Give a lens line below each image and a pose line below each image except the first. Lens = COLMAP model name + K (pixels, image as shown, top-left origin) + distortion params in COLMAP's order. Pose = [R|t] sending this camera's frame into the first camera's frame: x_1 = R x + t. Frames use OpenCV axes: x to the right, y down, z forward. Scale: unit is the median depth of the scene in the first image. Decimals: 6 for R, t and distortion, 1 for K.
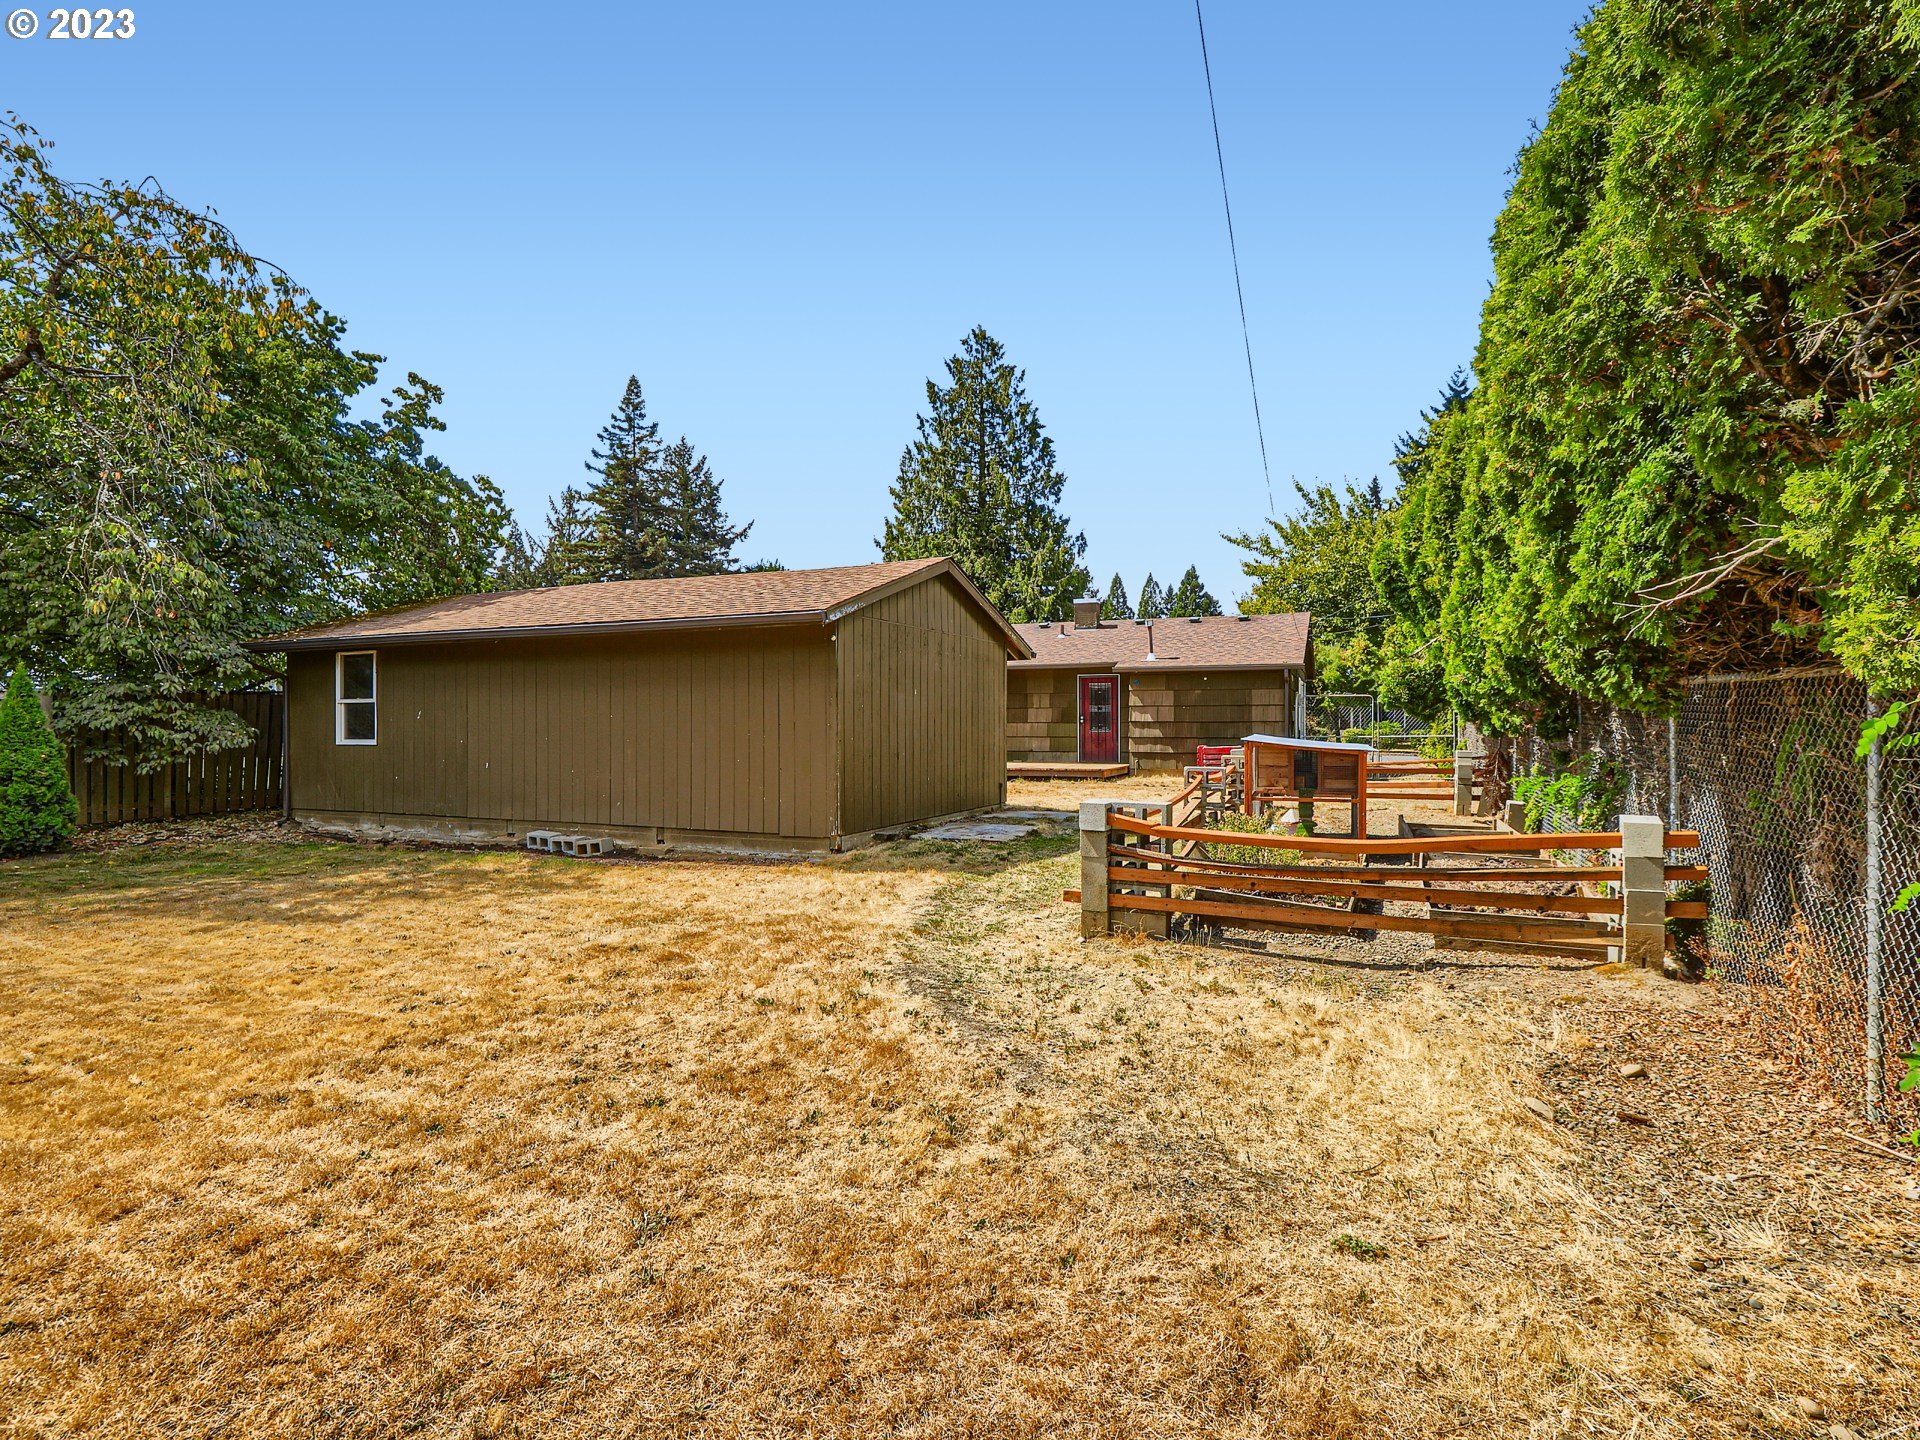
lens RADIAL K [[987.2, 0, 969.0], [0, 987.2, 718.7], [0, 0, 1]] dist [0.025071, -0.021701]
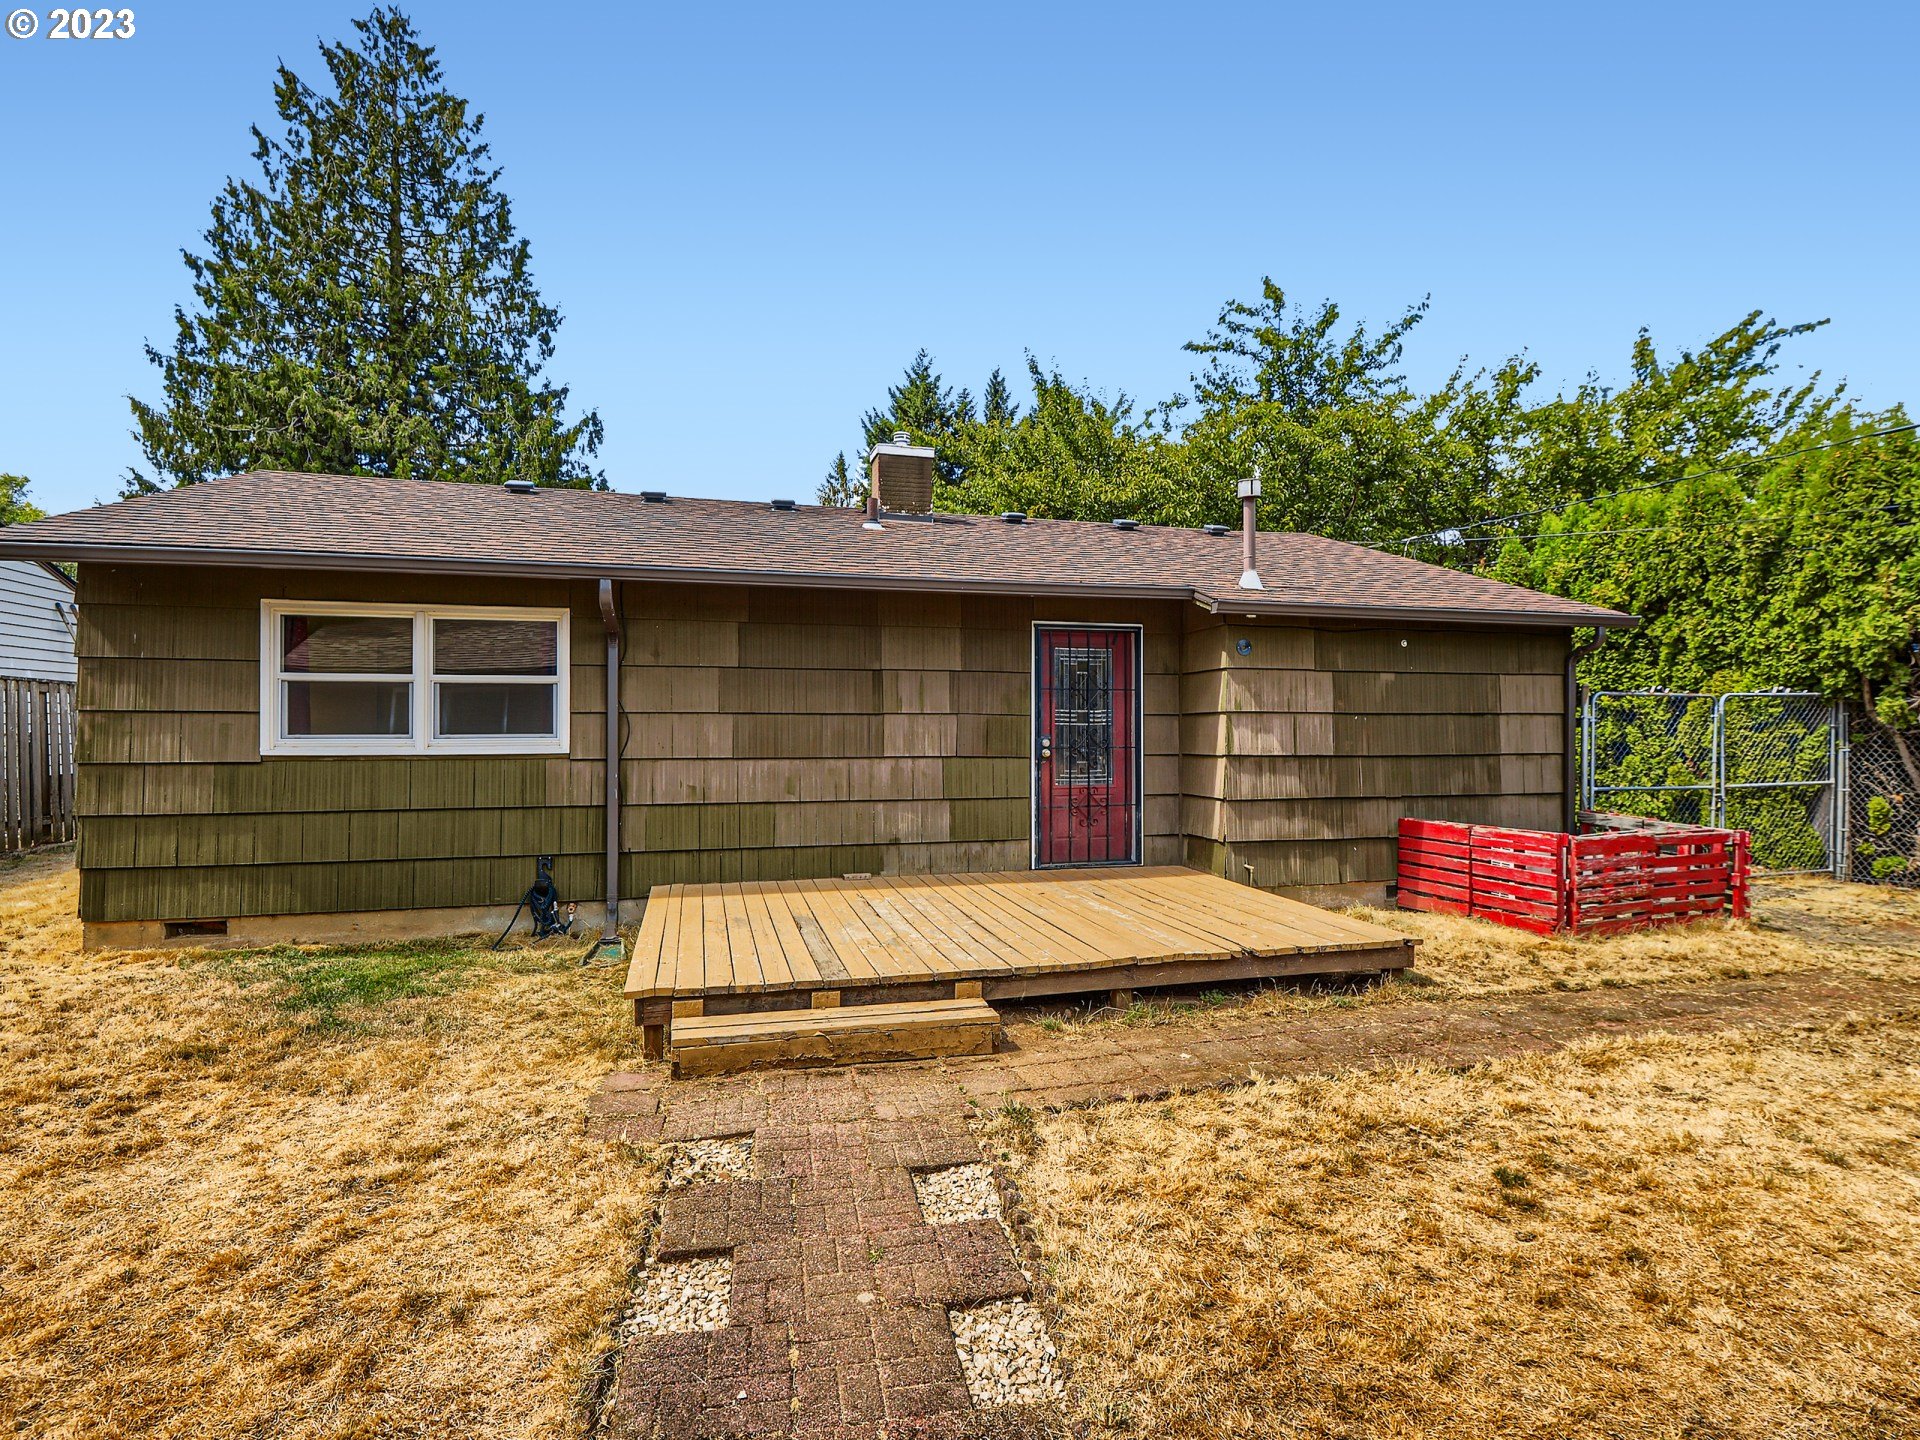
lens RADIAL K [[987.2, 0, 969.0], [0, 987.2, 718.7], [0, 0, 1]] dist [0.025071, -0.021701]
pose [[0.802734, 0.006685, 0.596299, -0.061347], [-0.009010, 0.999959, 0.000918, -0.004678], [-0.596269, -0.006109, 0.802762, 0.375401]]
